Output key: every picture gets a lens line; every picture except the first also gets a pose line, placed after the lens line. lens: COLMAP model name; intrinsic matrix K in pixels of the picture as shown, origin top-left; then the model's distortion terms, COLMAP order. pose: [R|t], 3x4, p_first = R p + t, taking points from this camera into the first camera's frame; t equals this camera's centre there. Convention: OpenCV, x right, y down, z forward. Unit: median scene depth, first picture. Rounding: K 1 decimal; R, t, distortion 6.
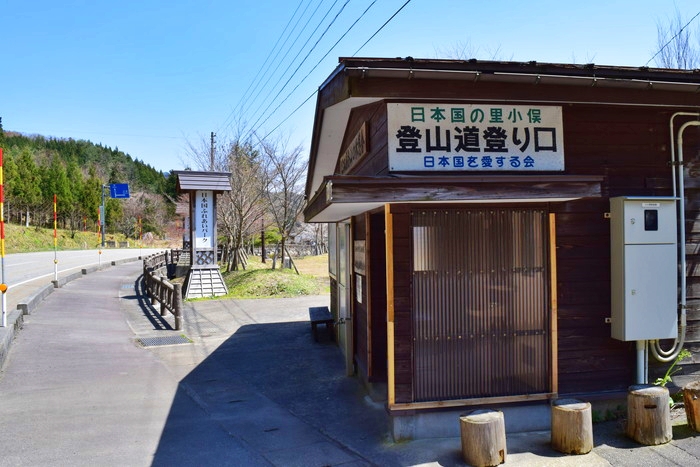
lens RADIAL K [[534.8, 0, 350.0], [0, 534.8, 233.5], [0, 0, 1]] dist [-0.078746, 0.005669]
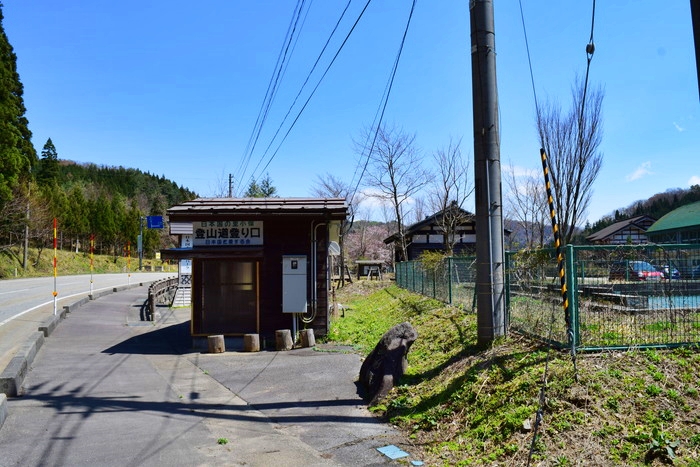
lens RADIAL K [[534.8, 0, 350.0], [0, 534.8, 233.5], [0, 0, 1]] dist [-0.078746, 0.005669]
pose [[0.996840, 0.001874, -0.079411, 0.079475], [-0.005619, 0.998881, -0.046968, -0.004265], [0.079234, 0.047266, 0.995735, -0.118001]]
